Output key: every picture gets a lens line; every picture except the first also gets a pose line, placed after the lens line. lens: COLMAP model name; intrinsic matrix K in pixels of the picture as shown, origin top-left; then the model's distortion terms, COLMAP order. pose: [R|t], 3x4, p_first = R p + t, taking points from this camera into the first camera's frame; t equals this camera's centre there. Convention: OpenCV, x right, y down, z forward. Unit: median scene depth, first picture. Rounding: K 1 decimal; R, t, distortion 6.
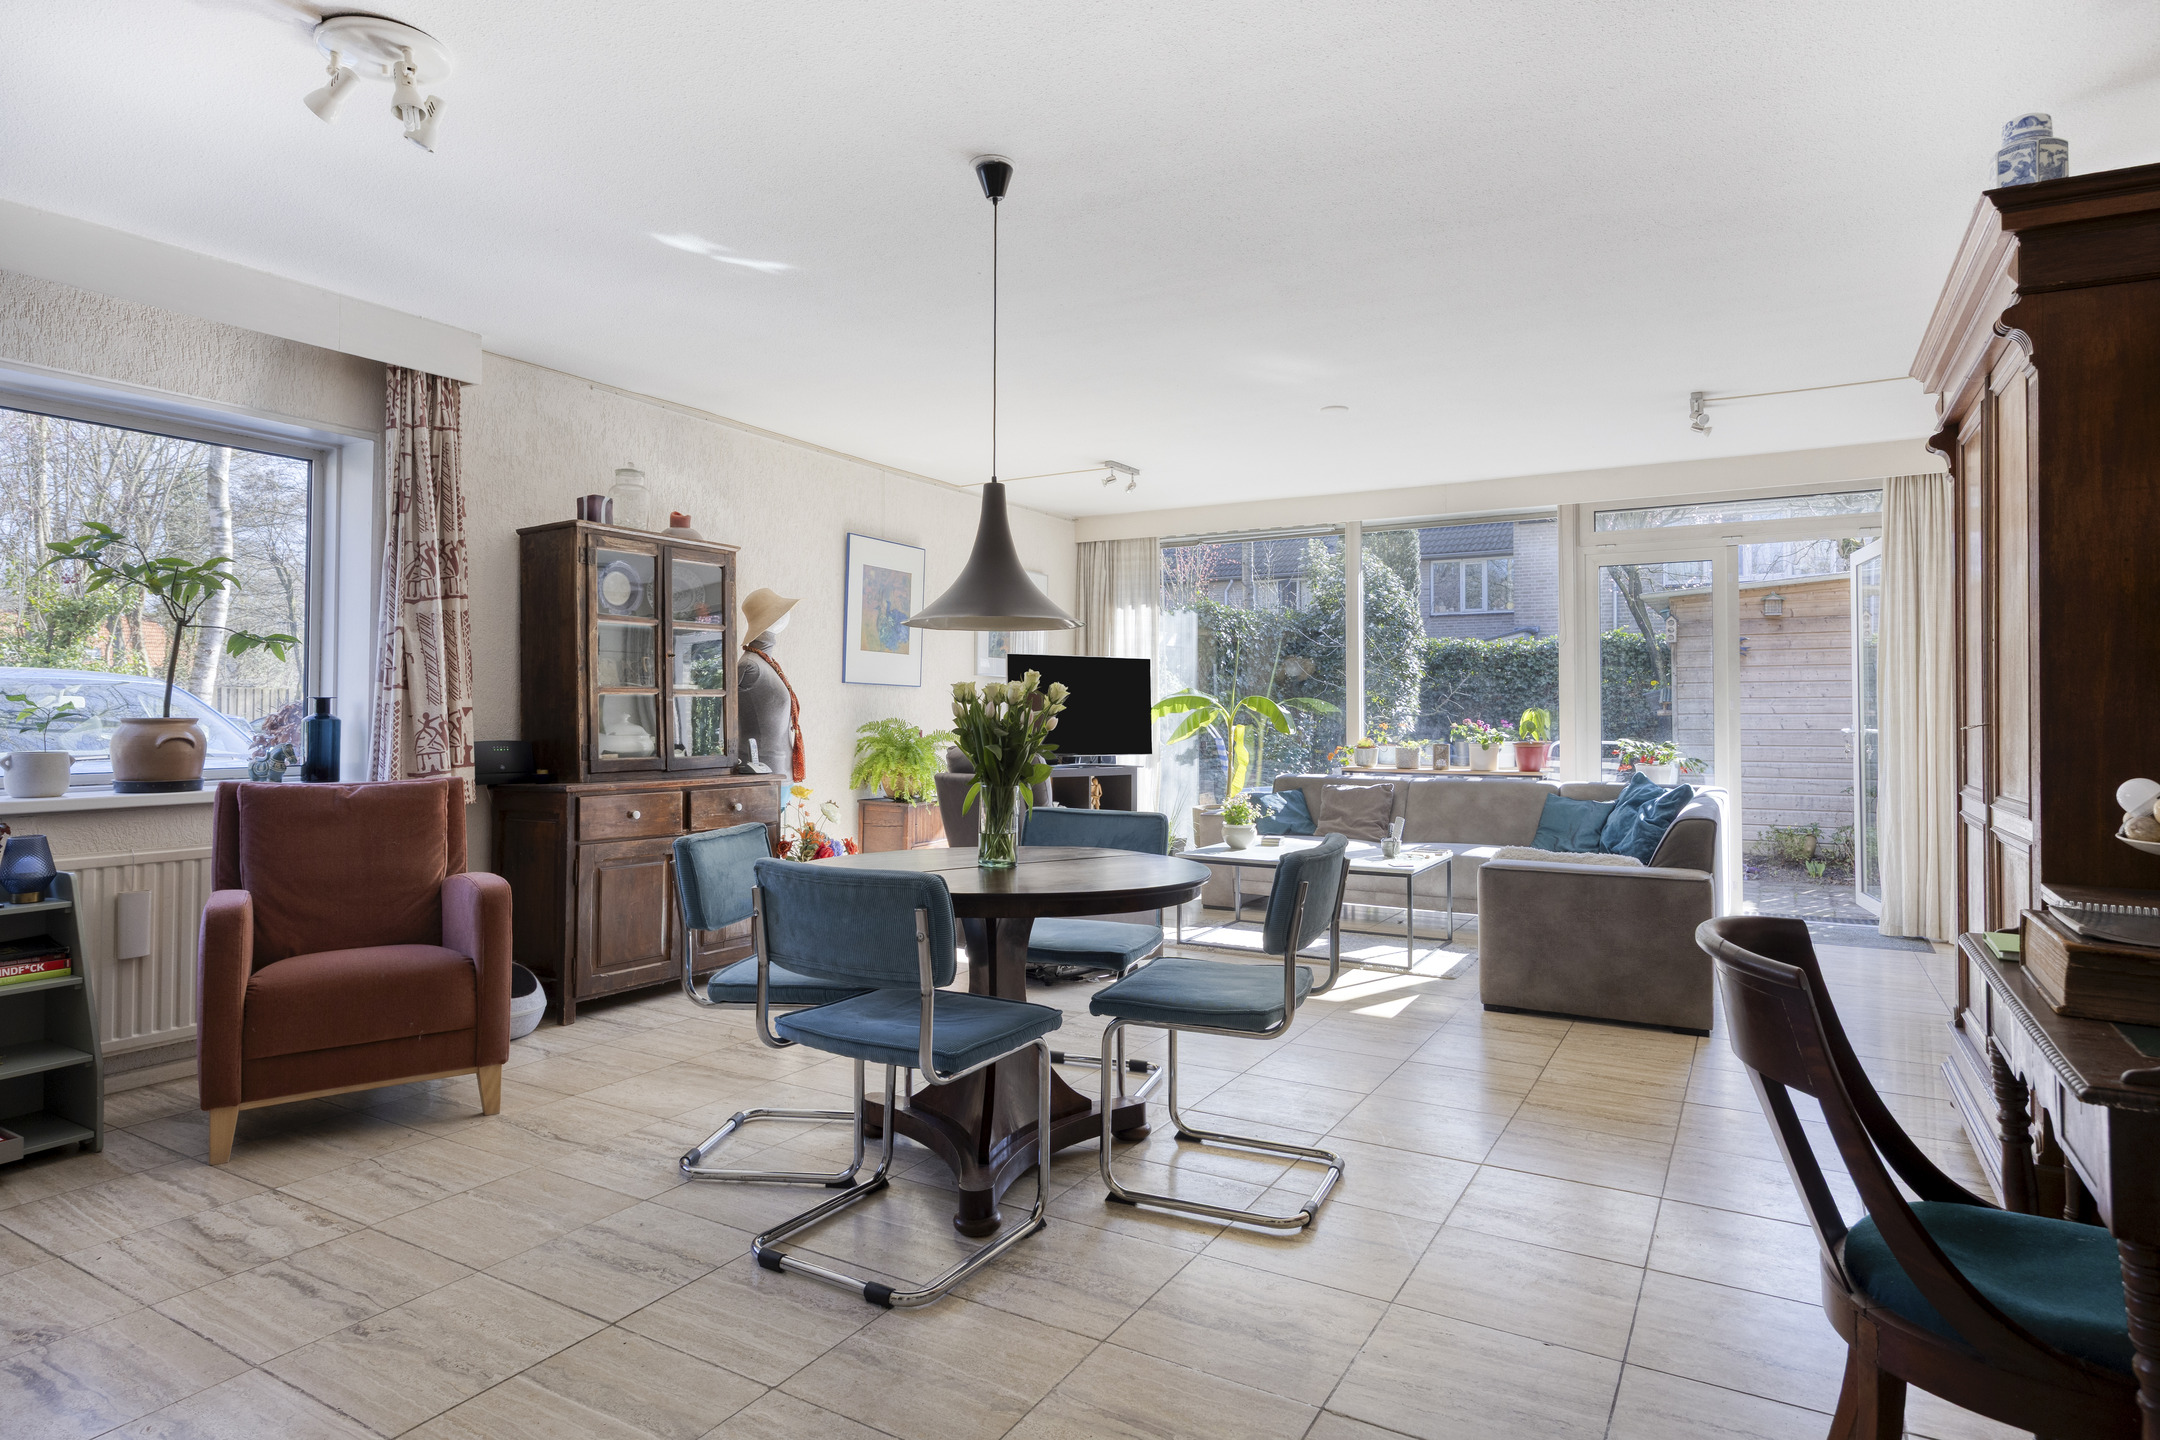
lens RADIAL K [[1163.3, 0, 1092.9], [0, 1163.3, 702.3], [0, 0, 1]] dist [-0.000442, -0.000805]
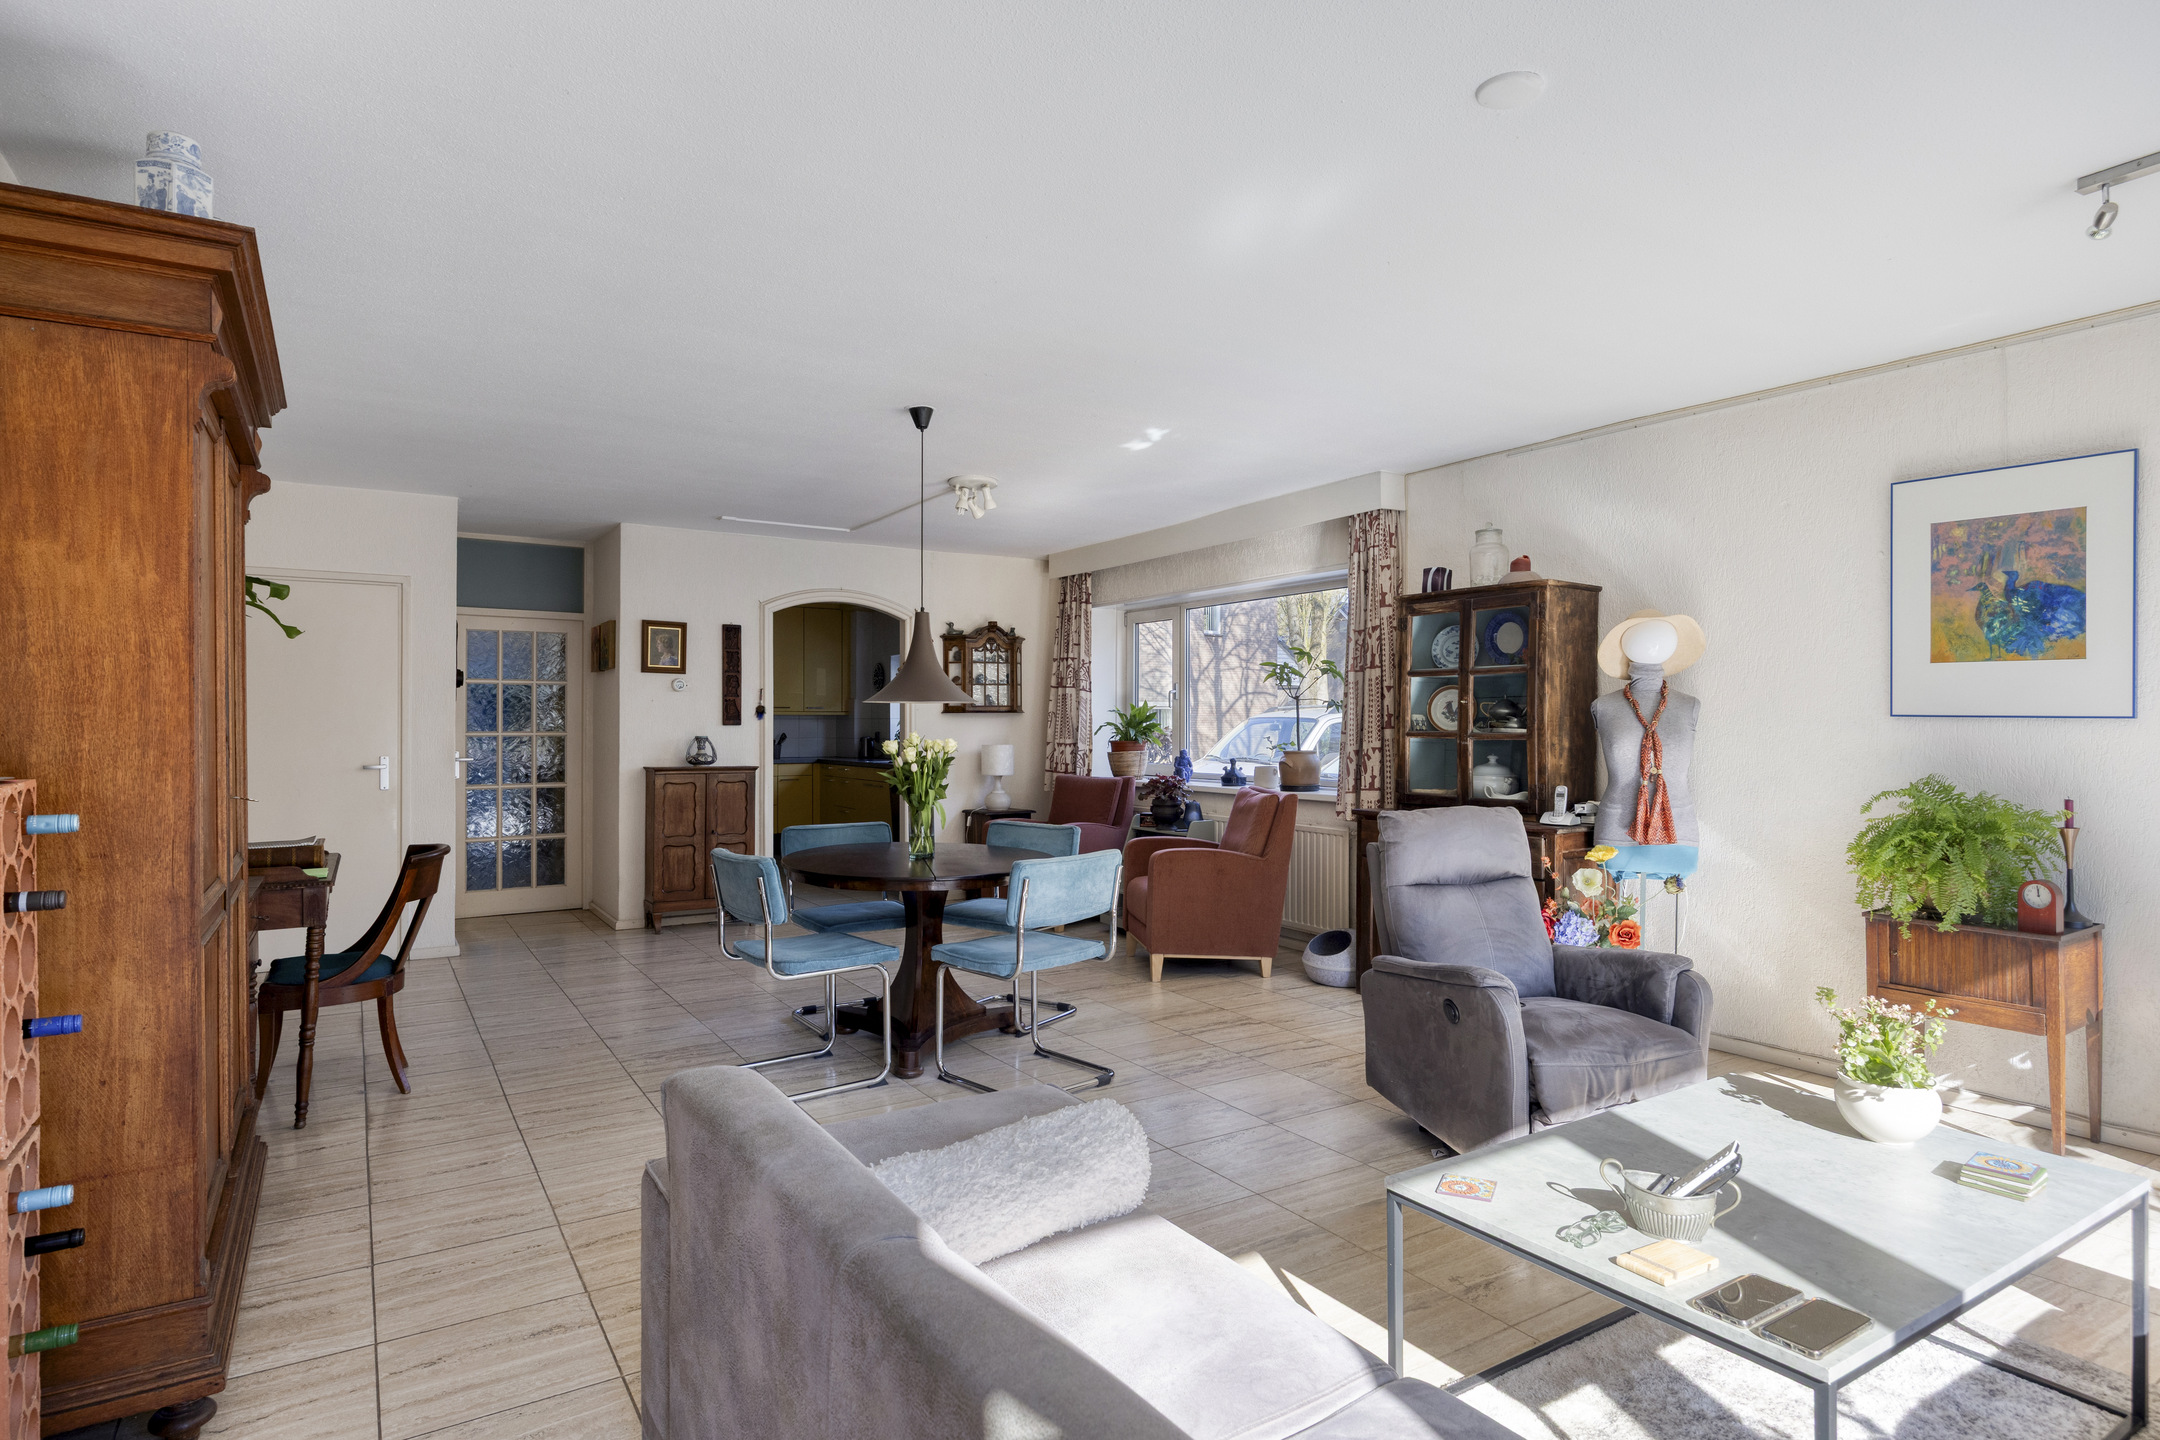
lens RADIAL K [[1163.3, 0, 1082.1], [0, 1163.3, 721.4], [0, 0, 1]] dist [-0.000442, -0.000805]
pose [[-0.457332, -0.003505, -0.889289, 0.980993], [0.006663, 0.999951, -0.007368, -0.021946], [0.889271, -0.009295, -0.457286, 1.547183]]
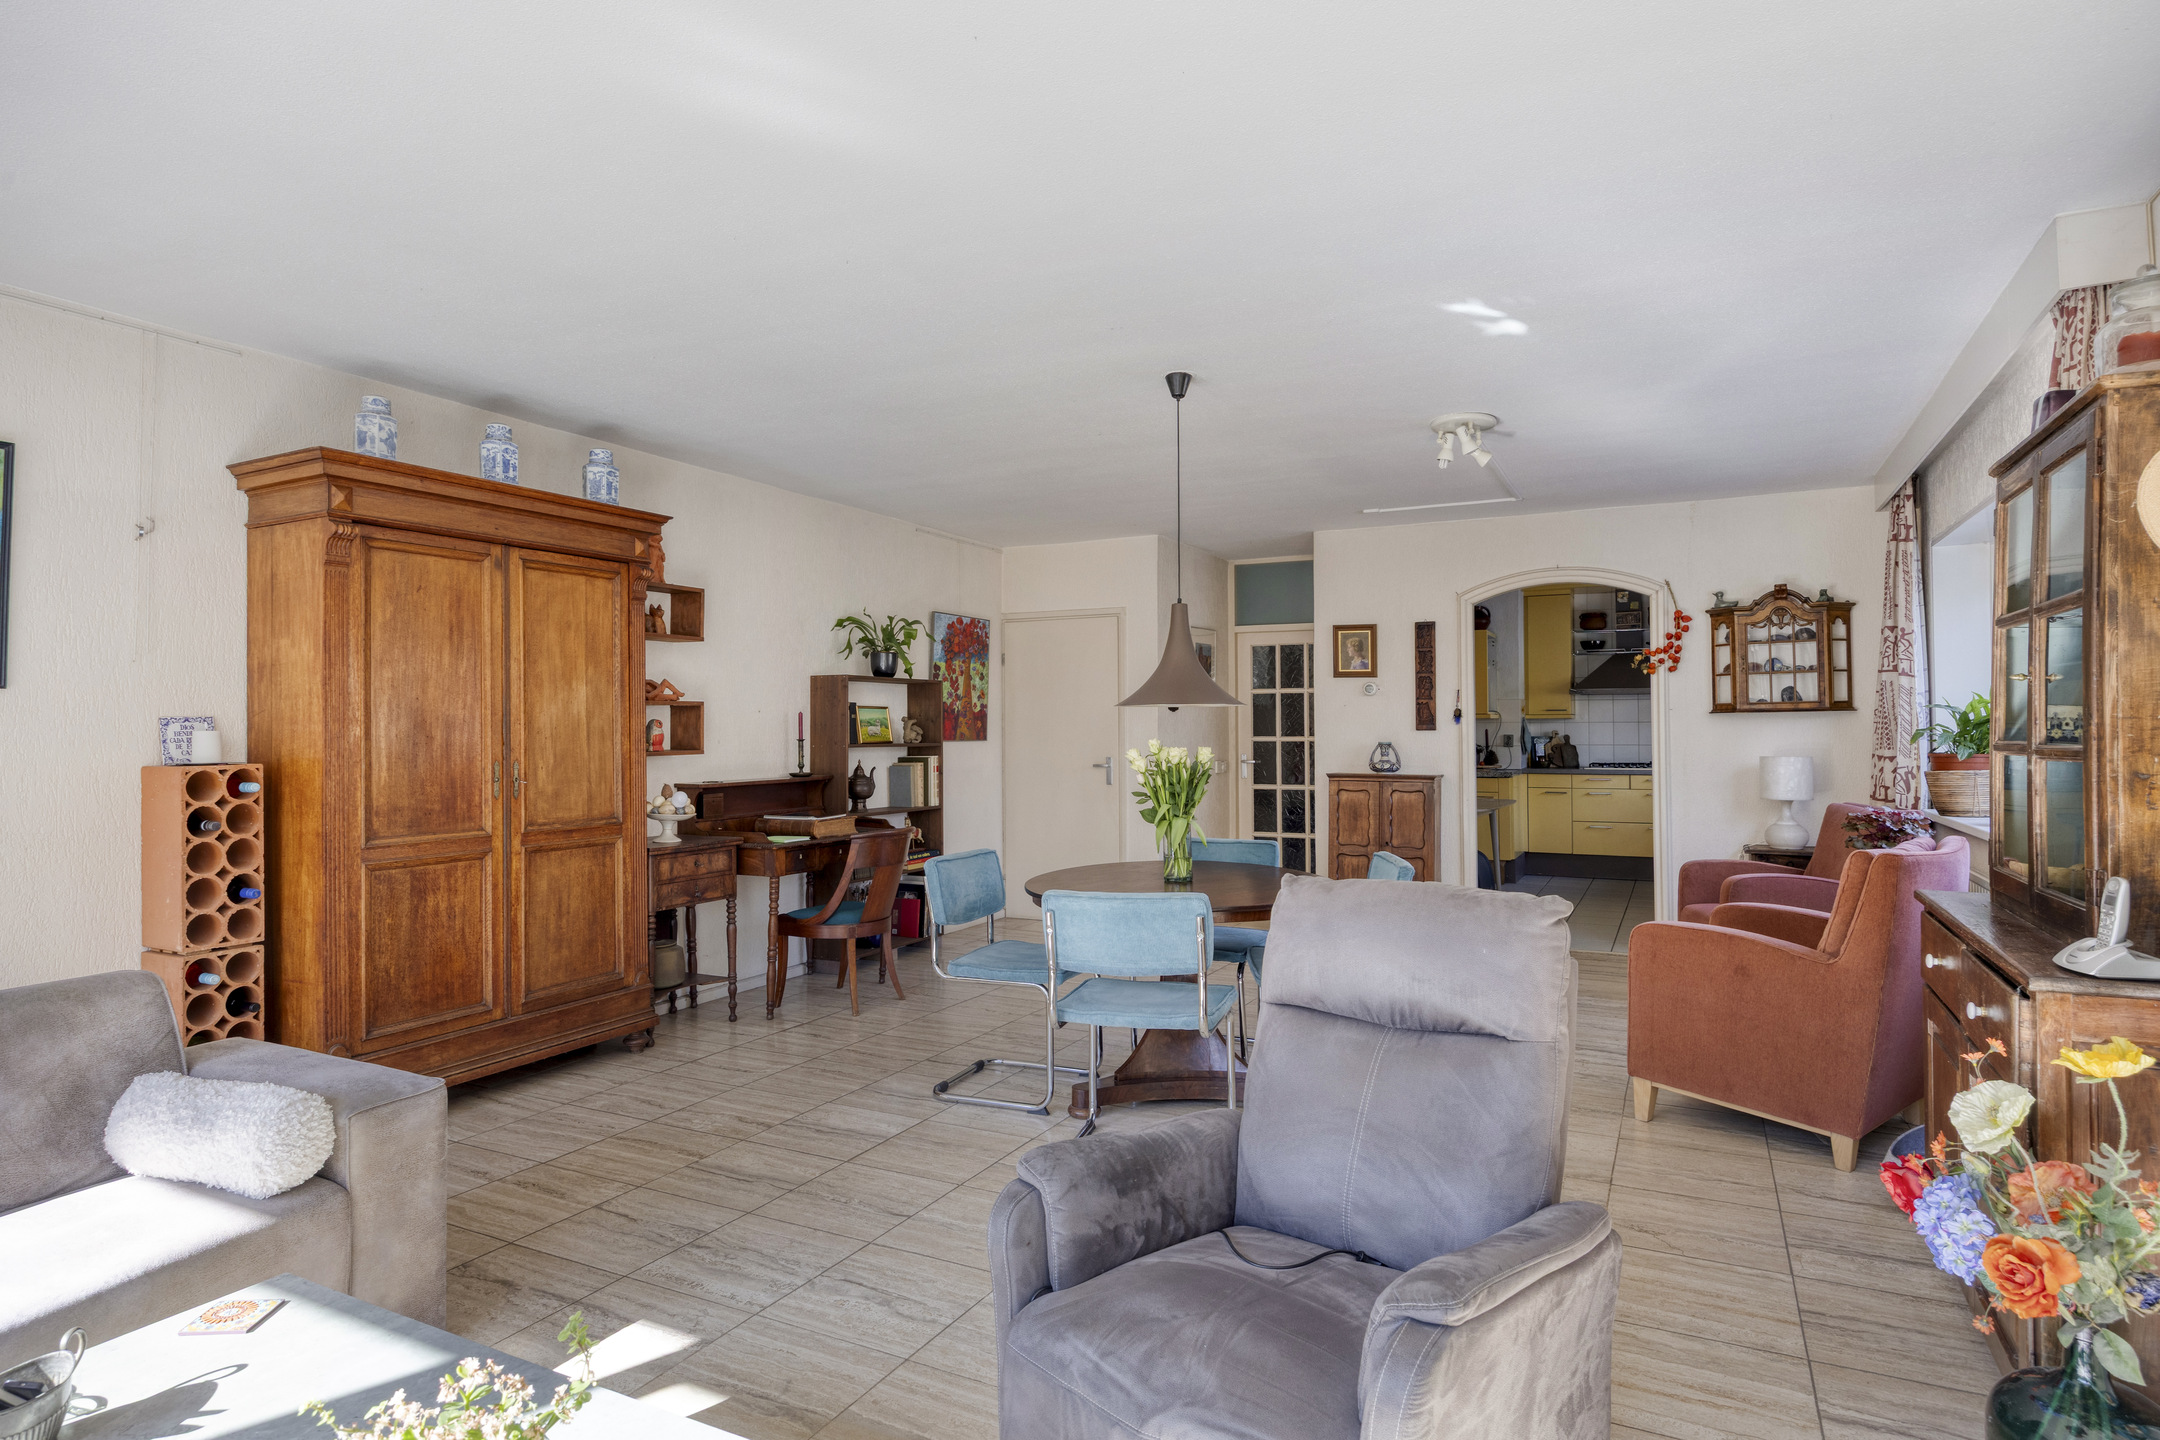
lens RADIAL K [[1163.3, 0, 1091.3], [0, 1163.3, 711.4], [0, 0, 1]] dist [-0.000442, -0.000805]
pose [[-0.998609, 0.002700, -0.052650, 0.079683], [0.004025, 0.999678, -0.025074, -0.020207], [0.052565, -0.025251, -0.998298, 1.926390]]
